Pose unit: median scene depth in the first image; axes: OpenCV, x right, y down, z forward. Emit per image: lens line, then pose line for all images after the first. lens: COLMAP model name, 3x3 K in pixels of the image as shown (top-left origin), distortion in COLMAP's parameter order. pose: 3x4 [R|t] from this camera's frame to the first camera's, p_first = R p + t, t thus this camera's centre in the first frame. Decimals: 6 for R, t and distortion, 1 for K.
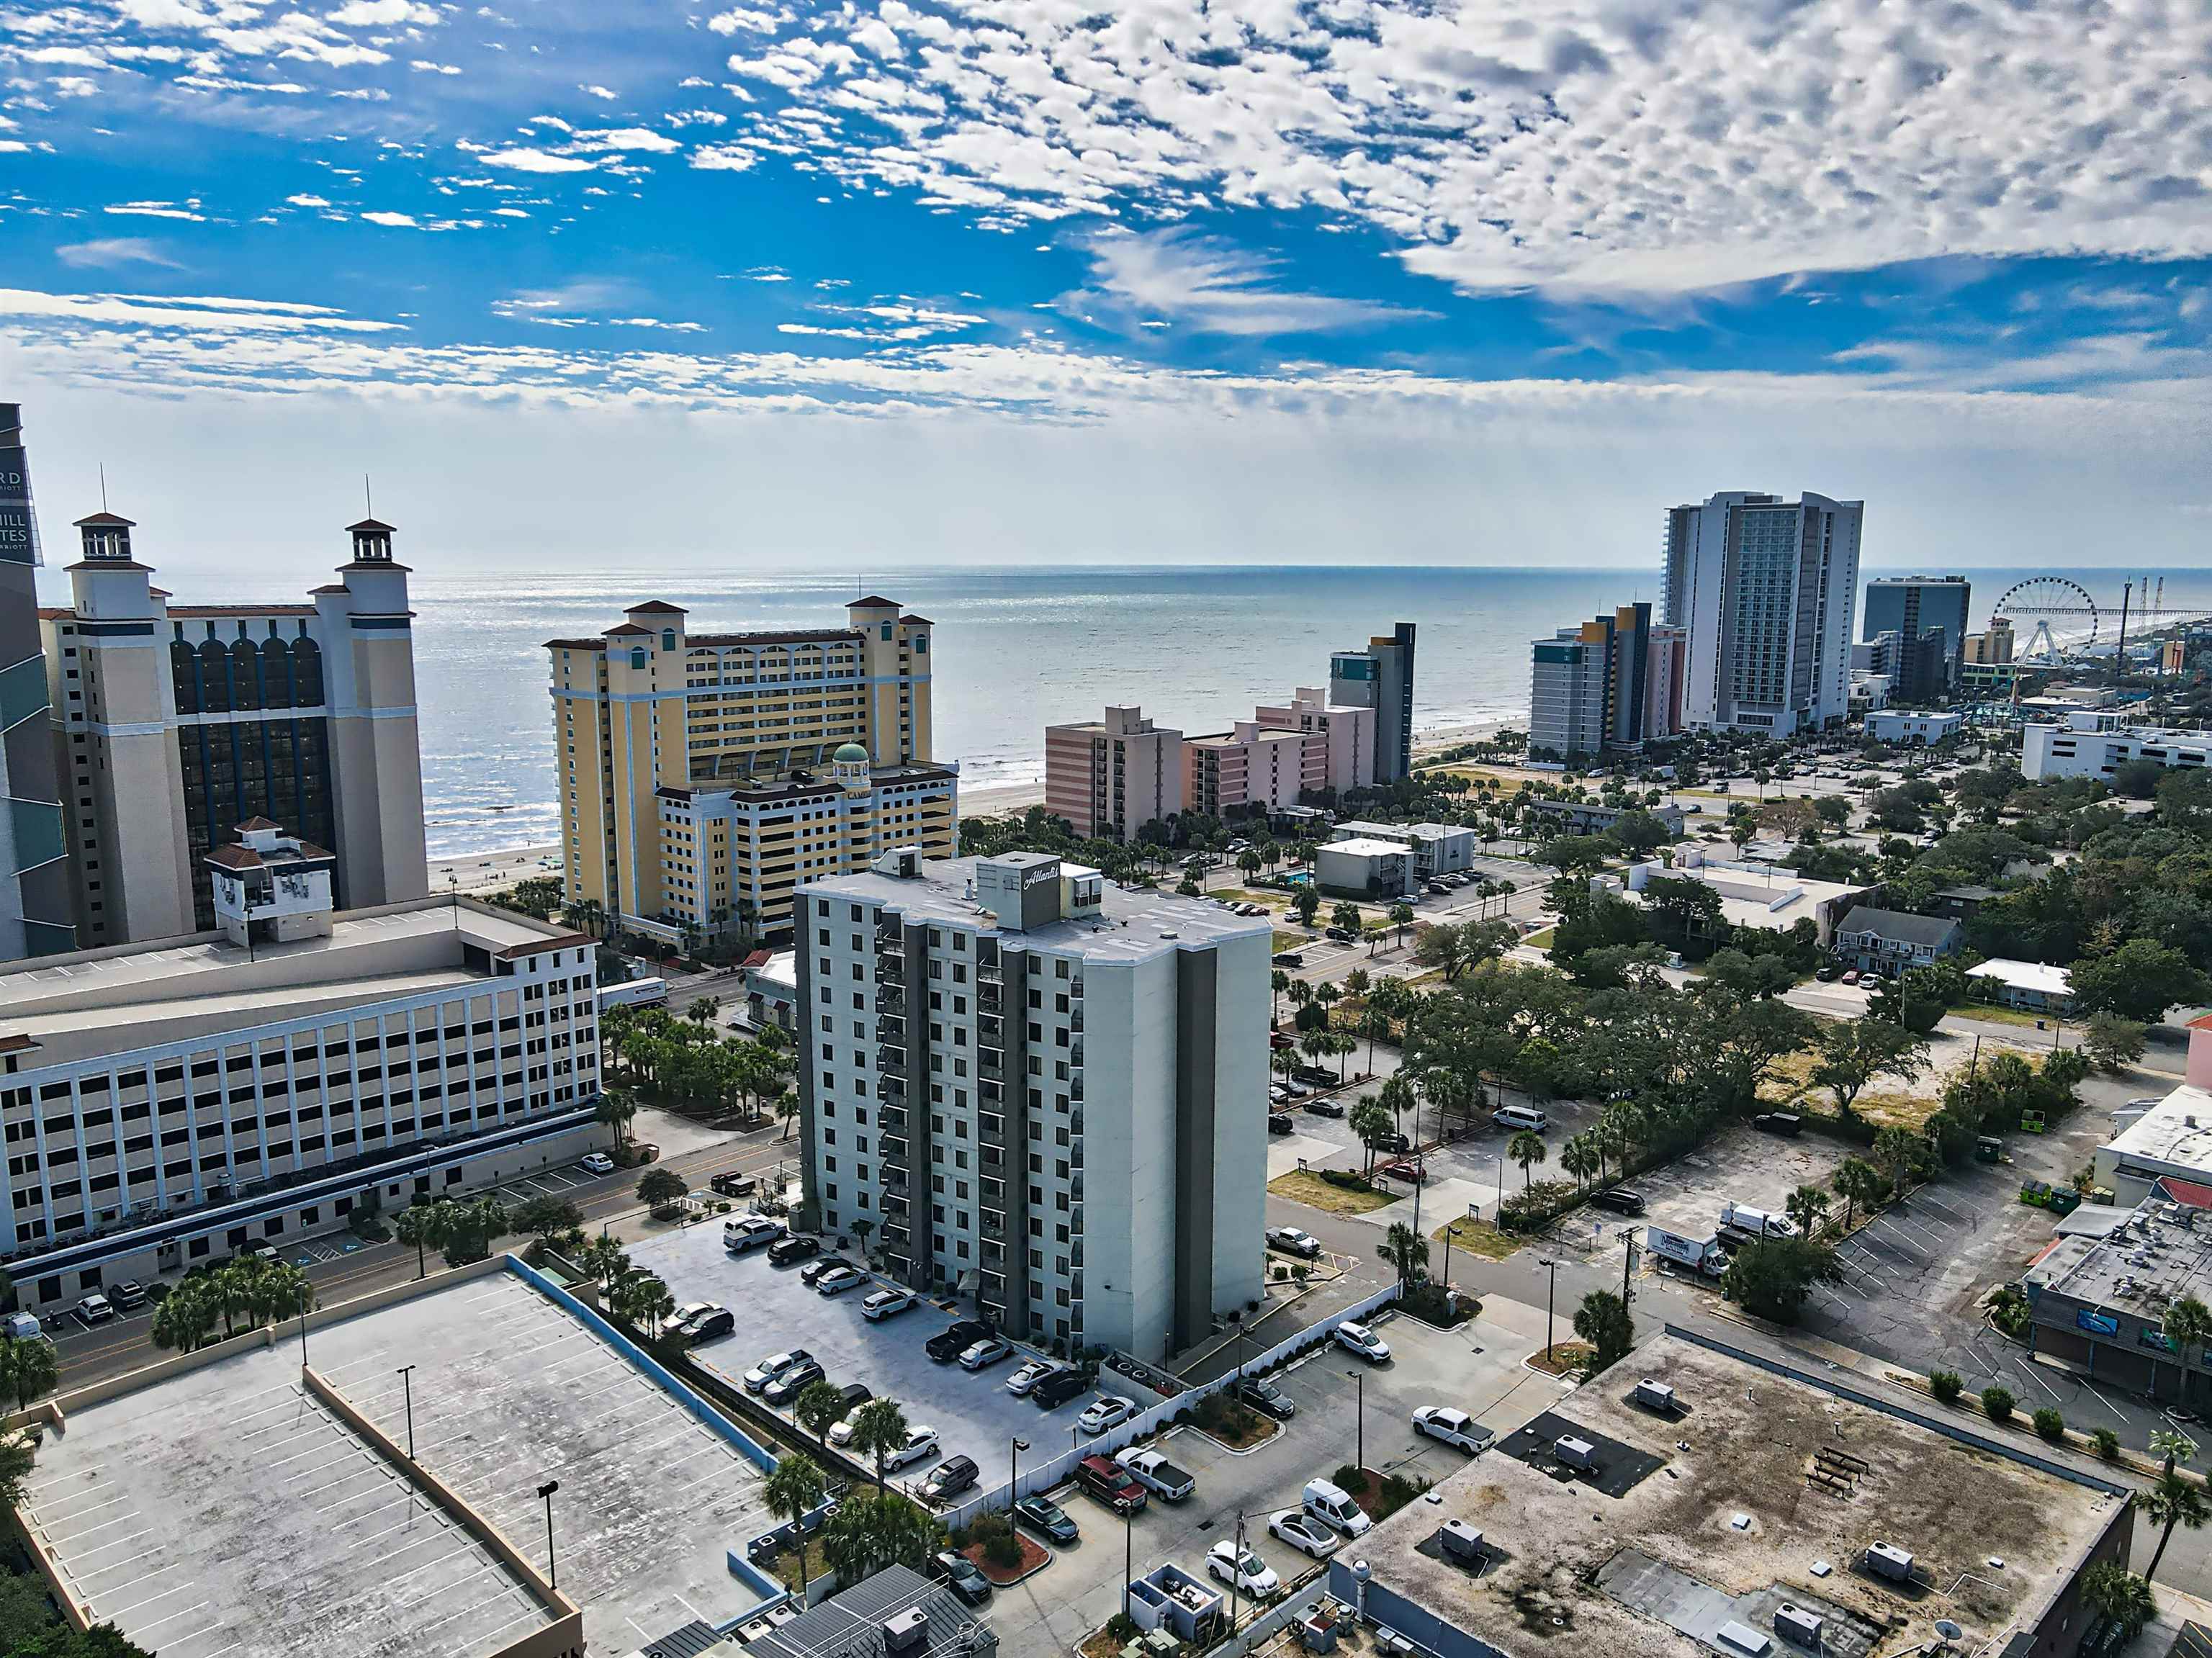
lens RADIAL K [[1615.6, 0, 1111.4], [0, 1615.6, 841.9], [0, 0, 1]] dist [0.006330, 0.011717]
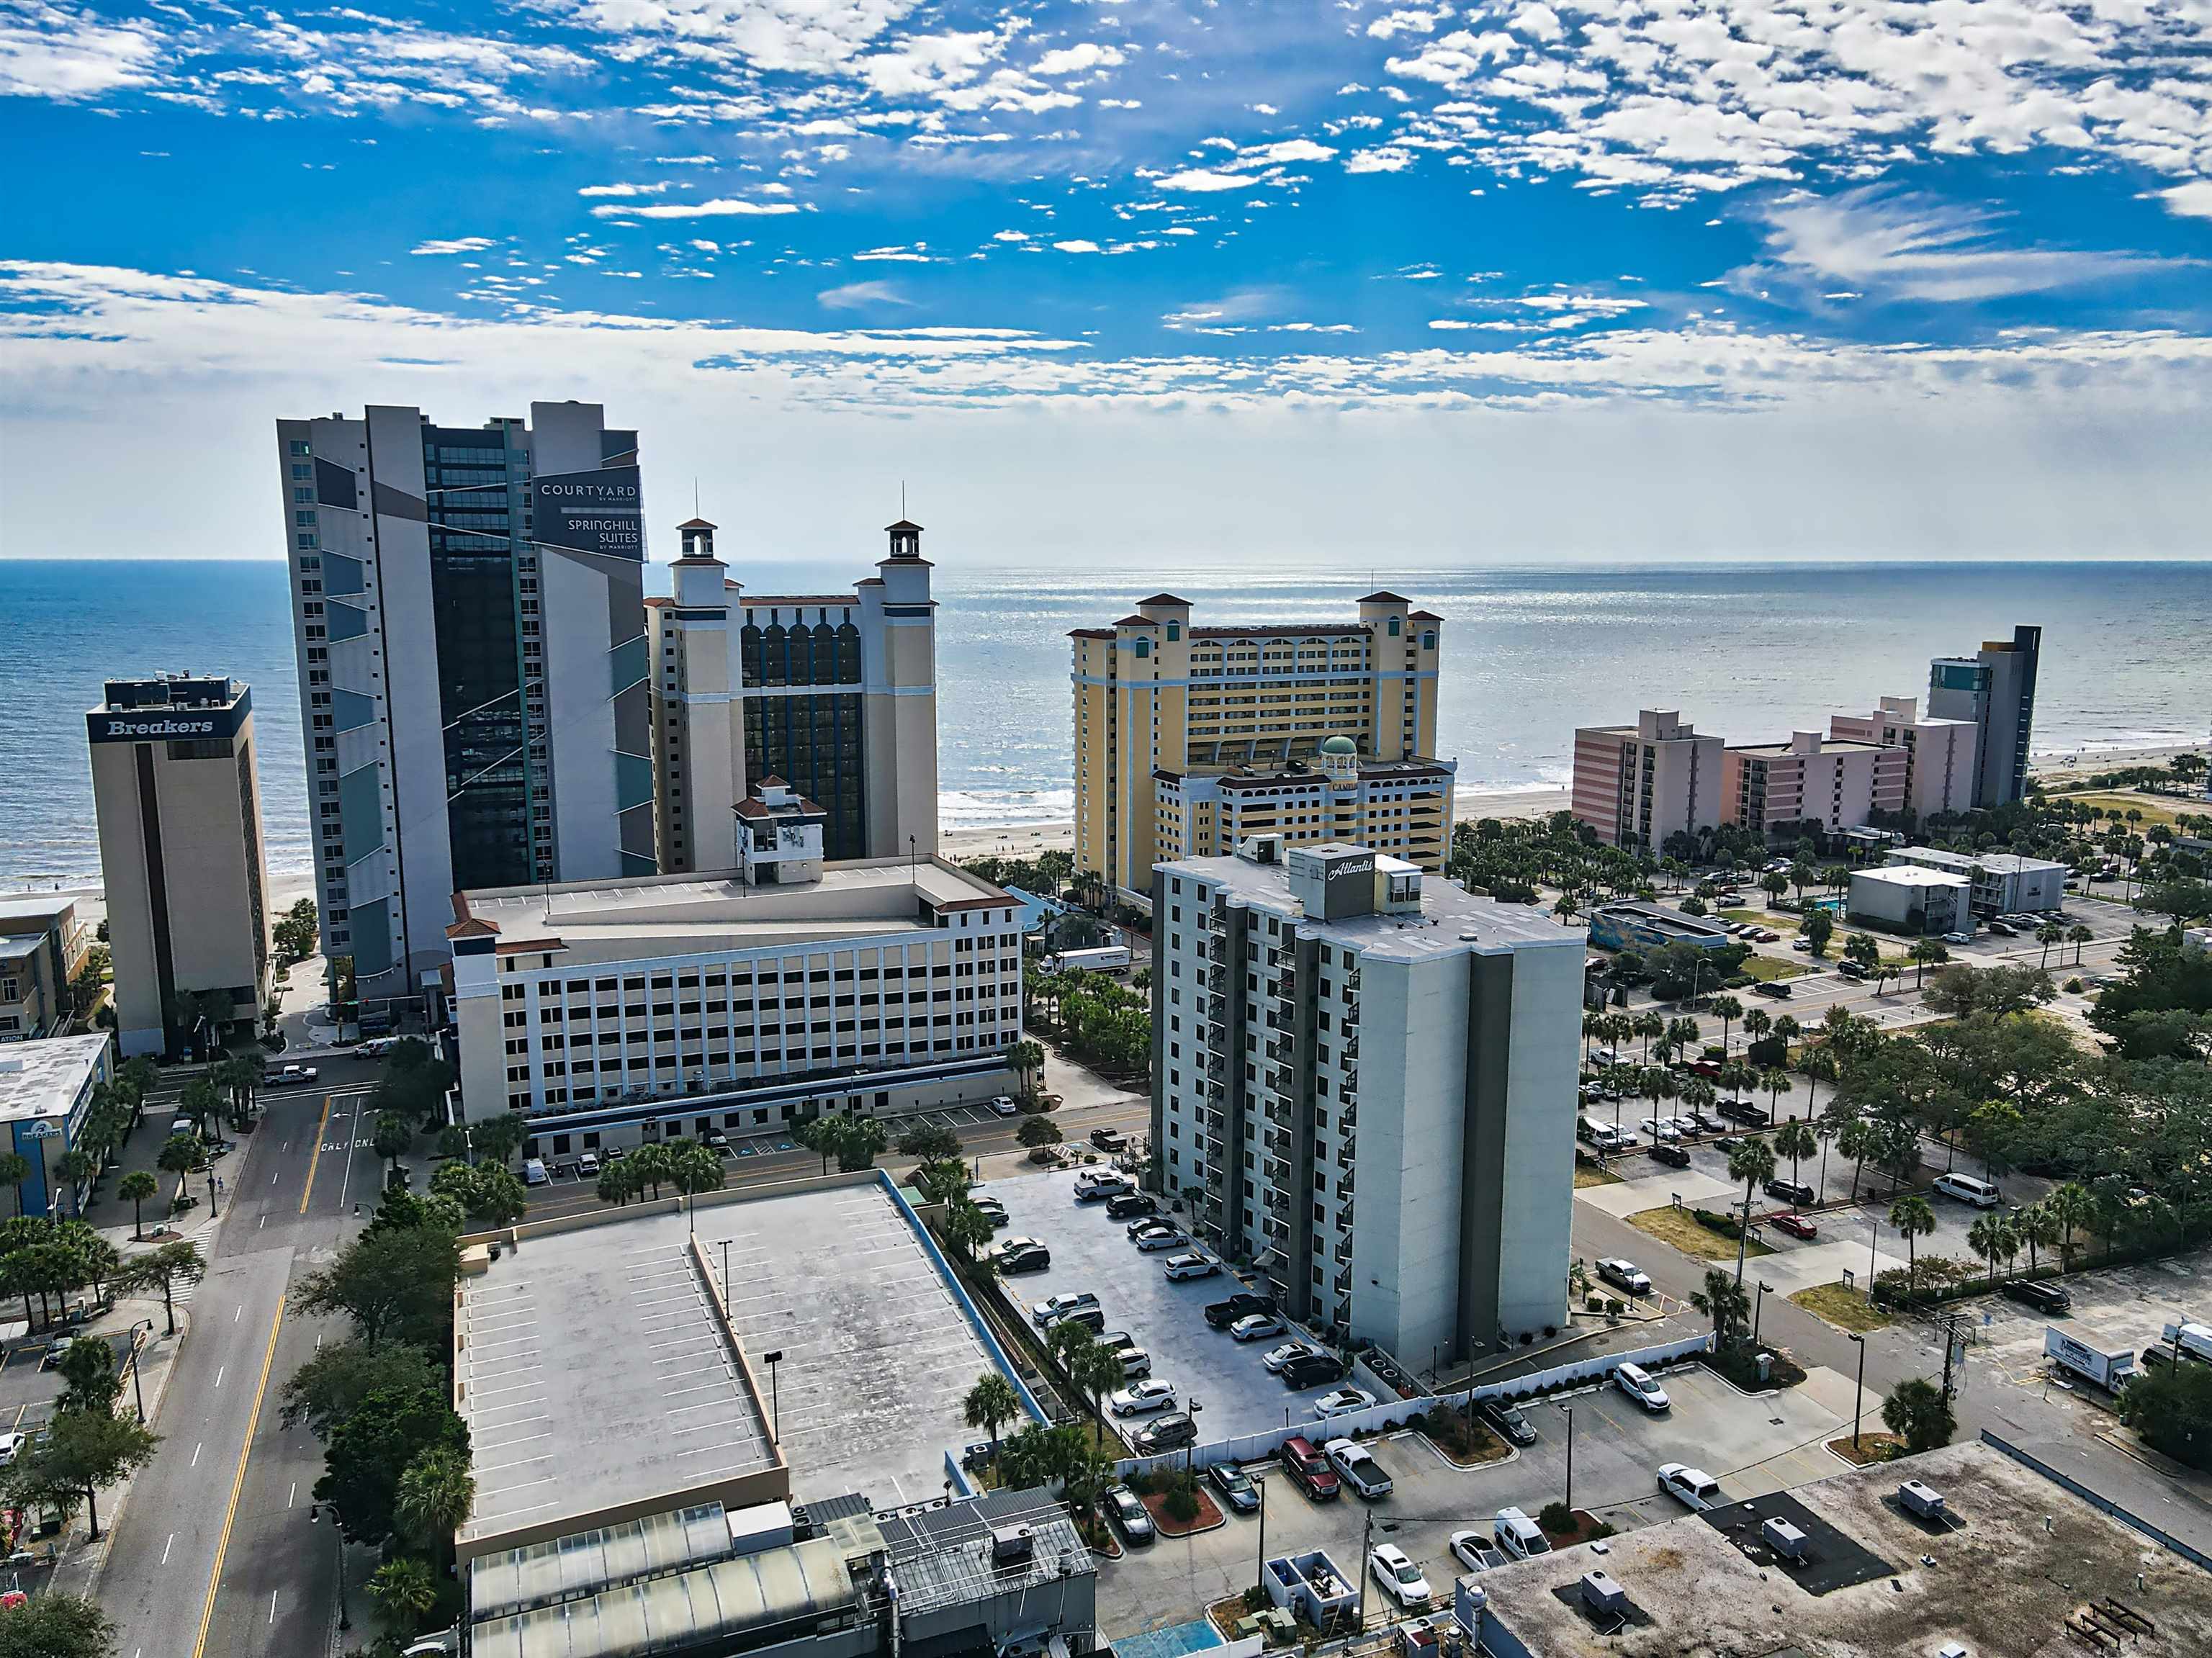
lens RADIAL K [[1615.6, 0, 1104.6], [0, 1615.6, 843.6], [0, 0, 1]] dist [0.006330, 0.011717]
pose [[0.924029, 0.064872, -0.376778, 0.105027], [-0.063722, 0.997847, 0.015528, 0.000137], [0.376974, 0.009661, 0.926173, 0.005605]]
